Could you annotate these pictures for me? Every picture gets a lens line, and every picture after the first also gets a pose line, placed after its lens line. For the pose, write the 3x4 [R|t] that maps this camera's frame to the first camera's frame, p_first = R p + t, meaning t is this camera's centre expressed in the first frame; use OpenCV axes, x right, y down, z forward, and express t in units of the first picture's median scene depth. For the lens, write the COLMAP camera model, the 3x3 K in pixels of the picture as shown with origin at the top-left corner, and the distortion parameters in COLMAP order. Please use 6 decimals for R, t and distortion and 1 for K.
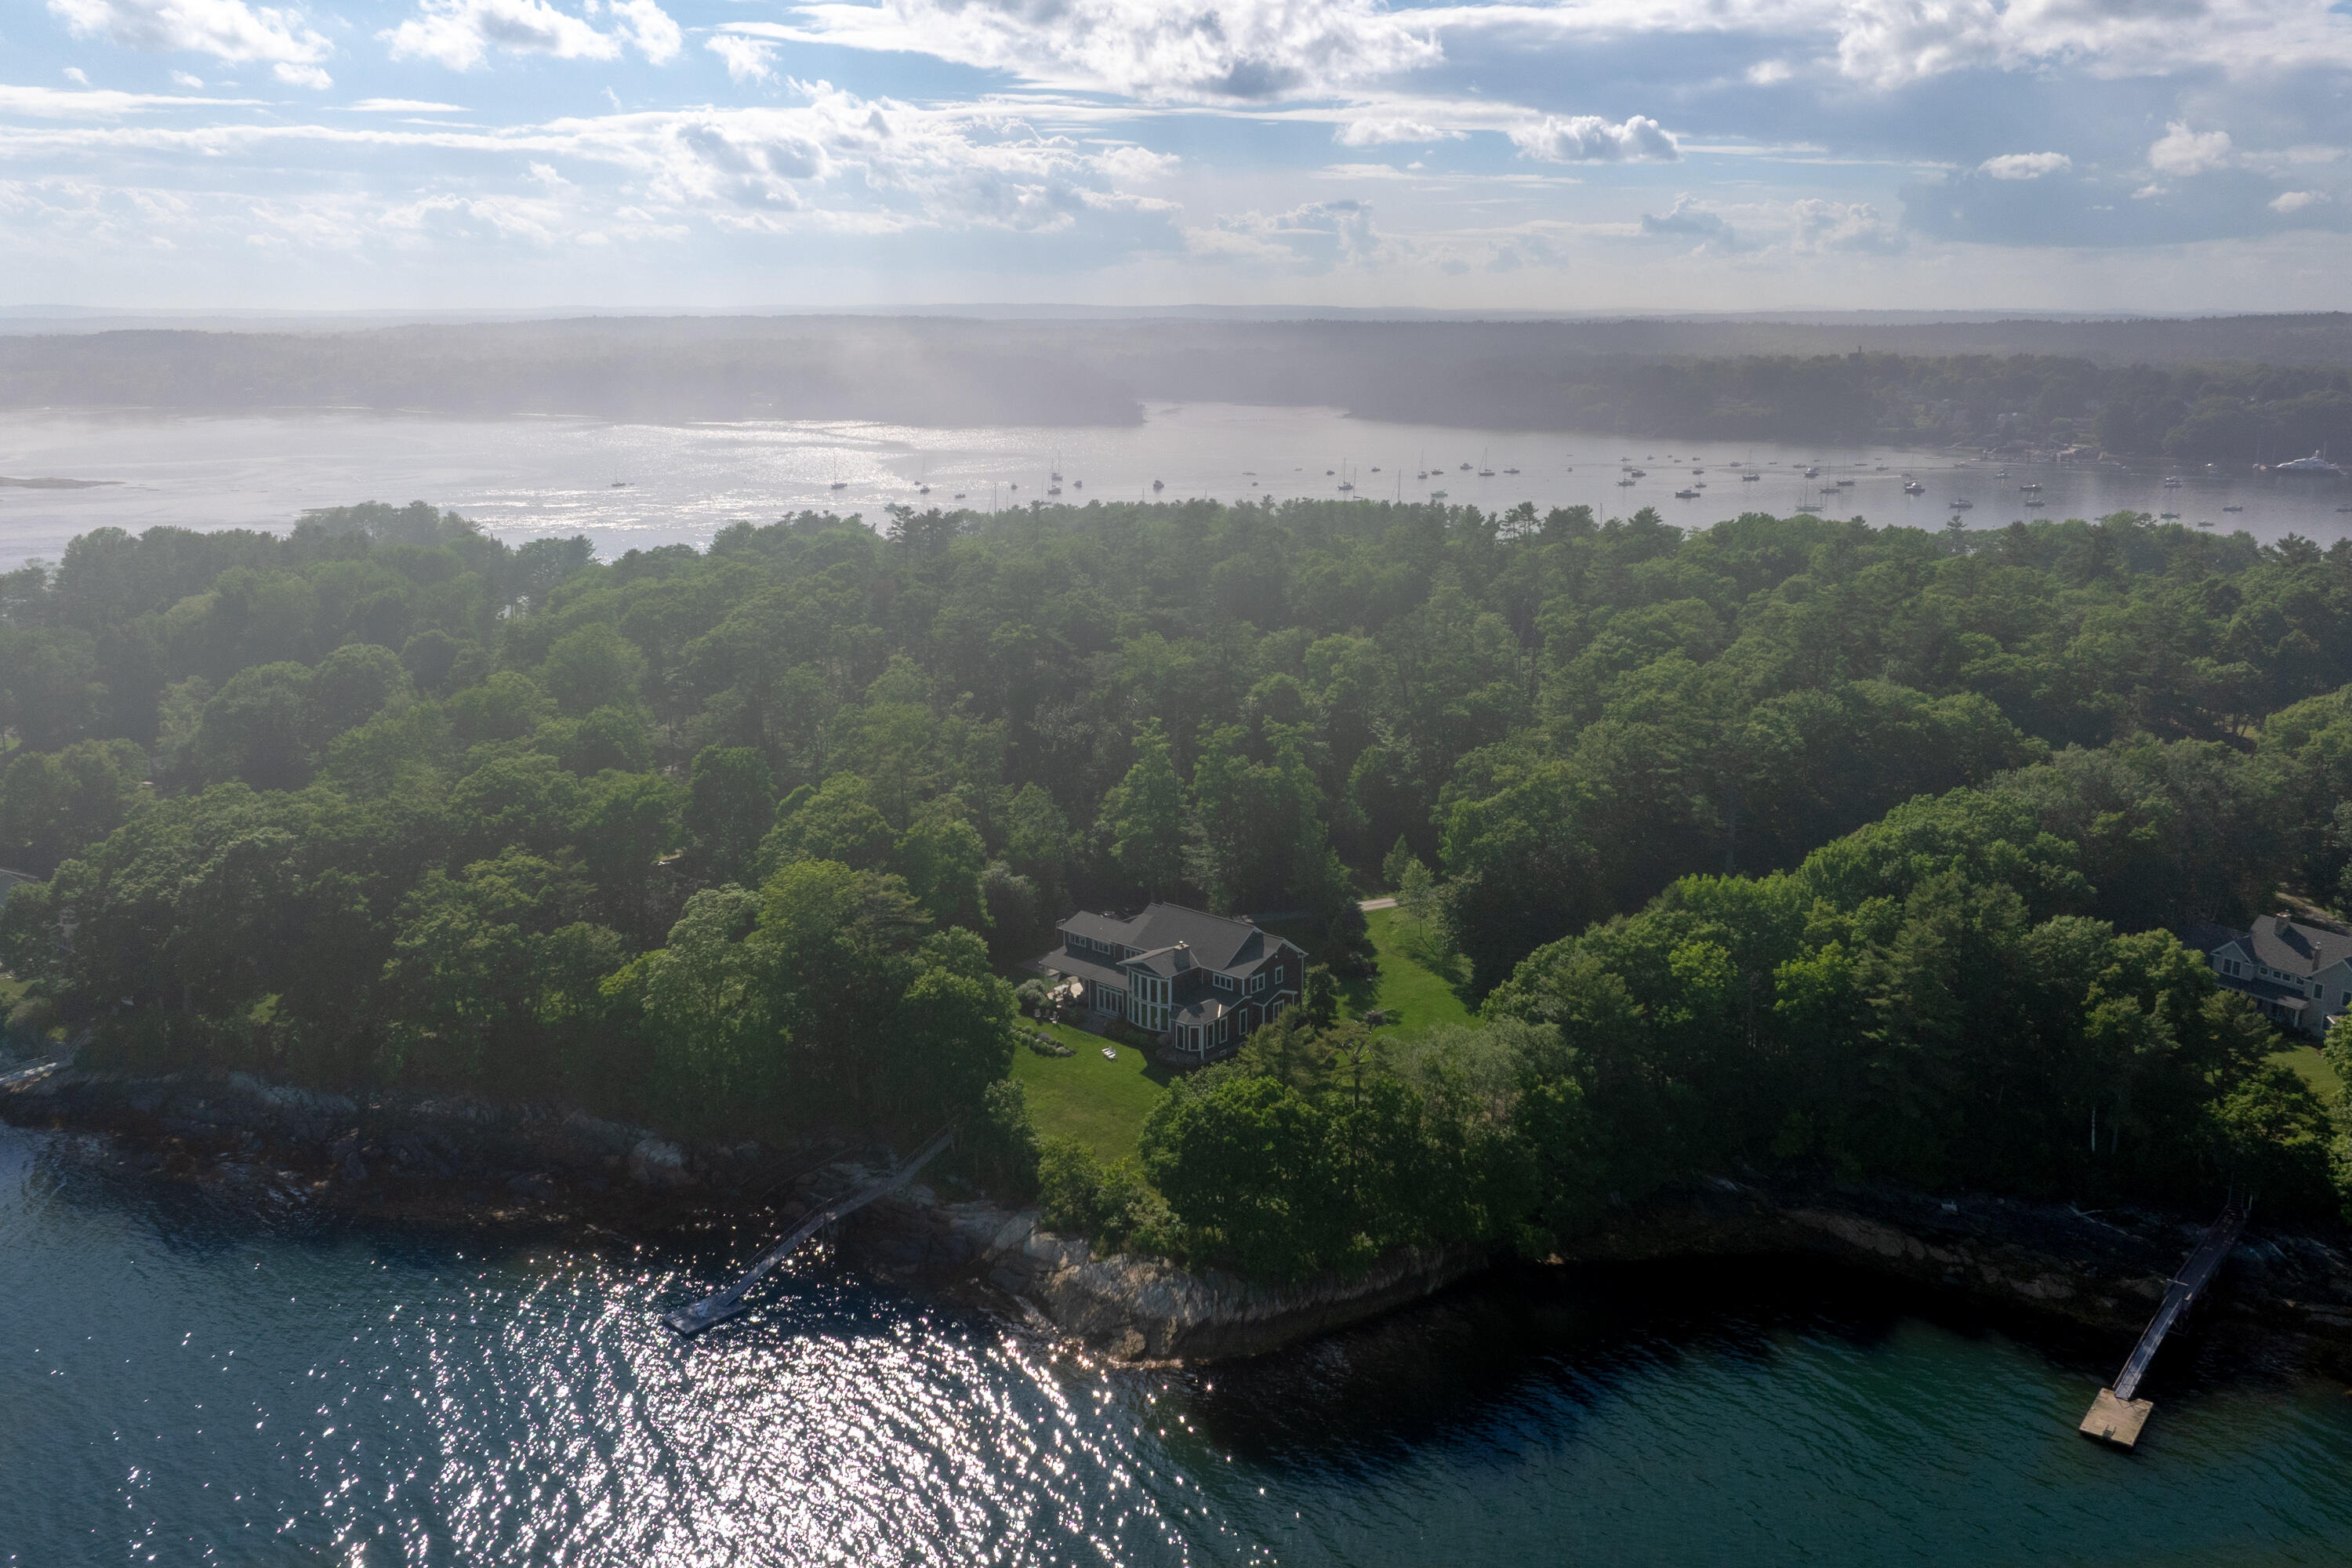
lens RADIAL K [[1921.6, 0, 1176.0], [0, 1921.6, 784.0], [0, 0, 1]] dist [0.000856, -0.057536]
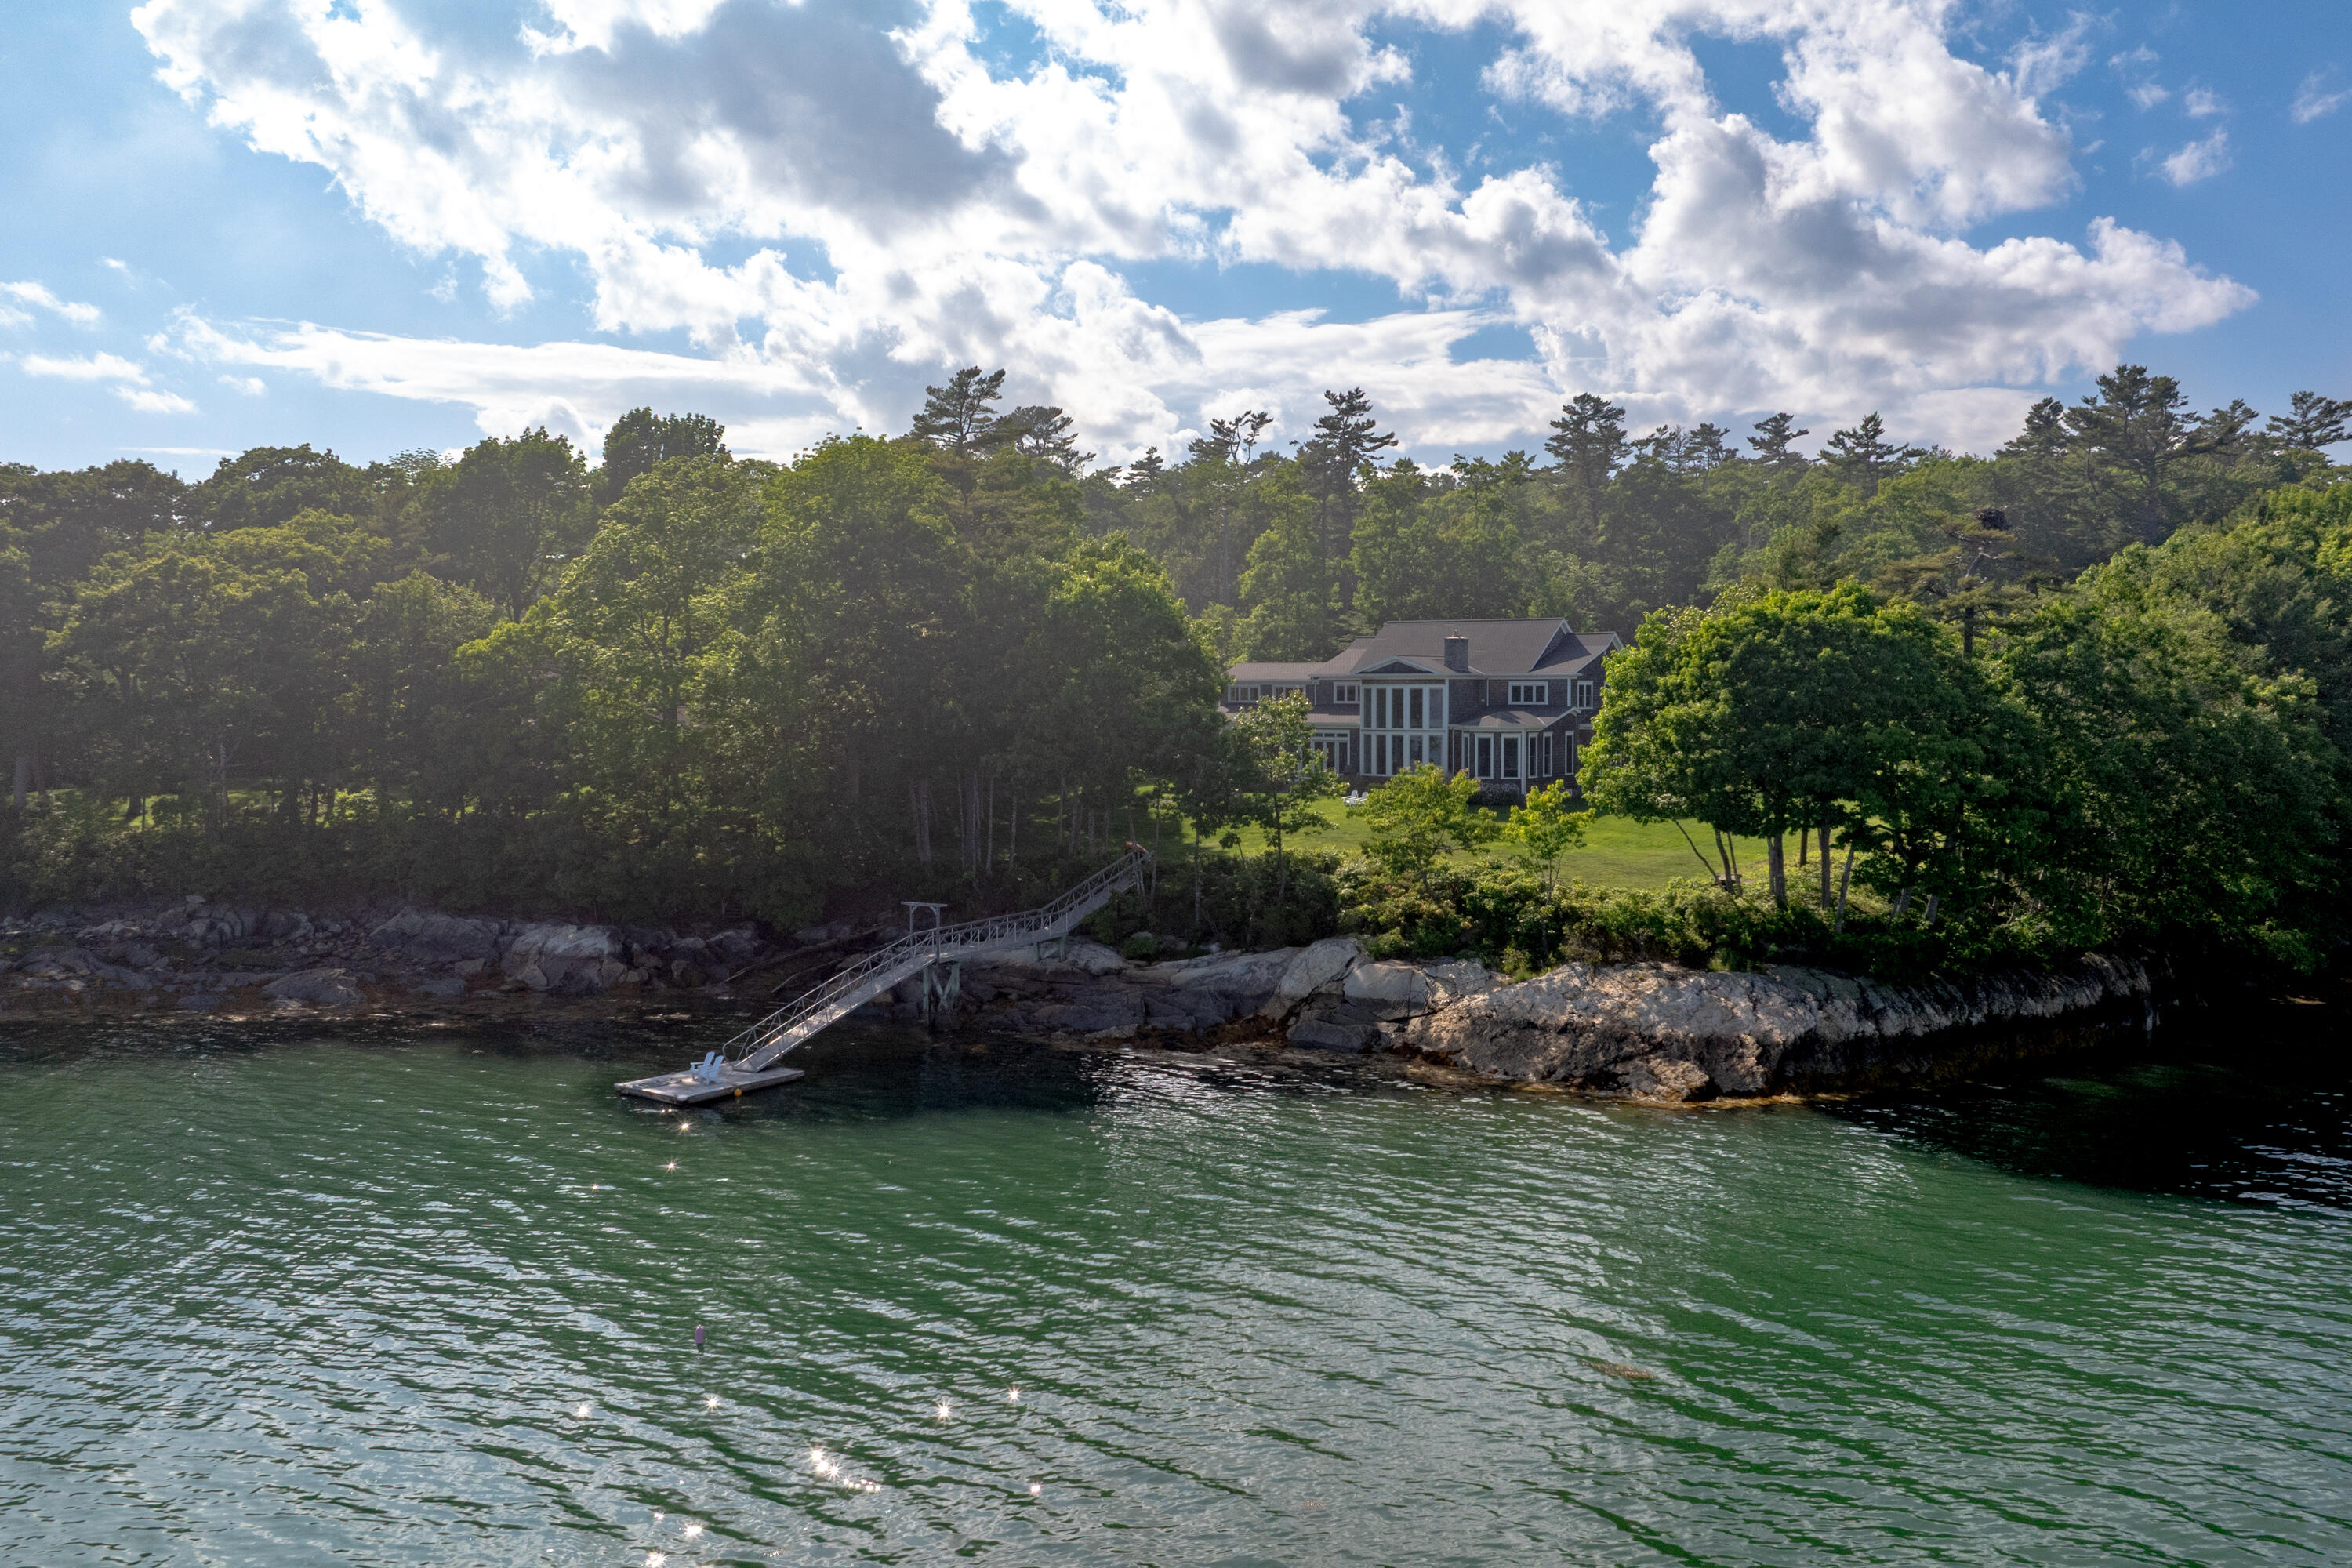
lens RADIAL K [[1921.6, 0, 1176.0], [0, 1921.6, 784.0], [0, 0, 1]] dist [0.000856, -0.057536]
pose [[0.993847, -0.012786, 0.110020, -0.158795], [0.033580, 0.981345, -0.189299, 0.253223], [-0.105547, 0.191829, 0.975736, 0.456147]]
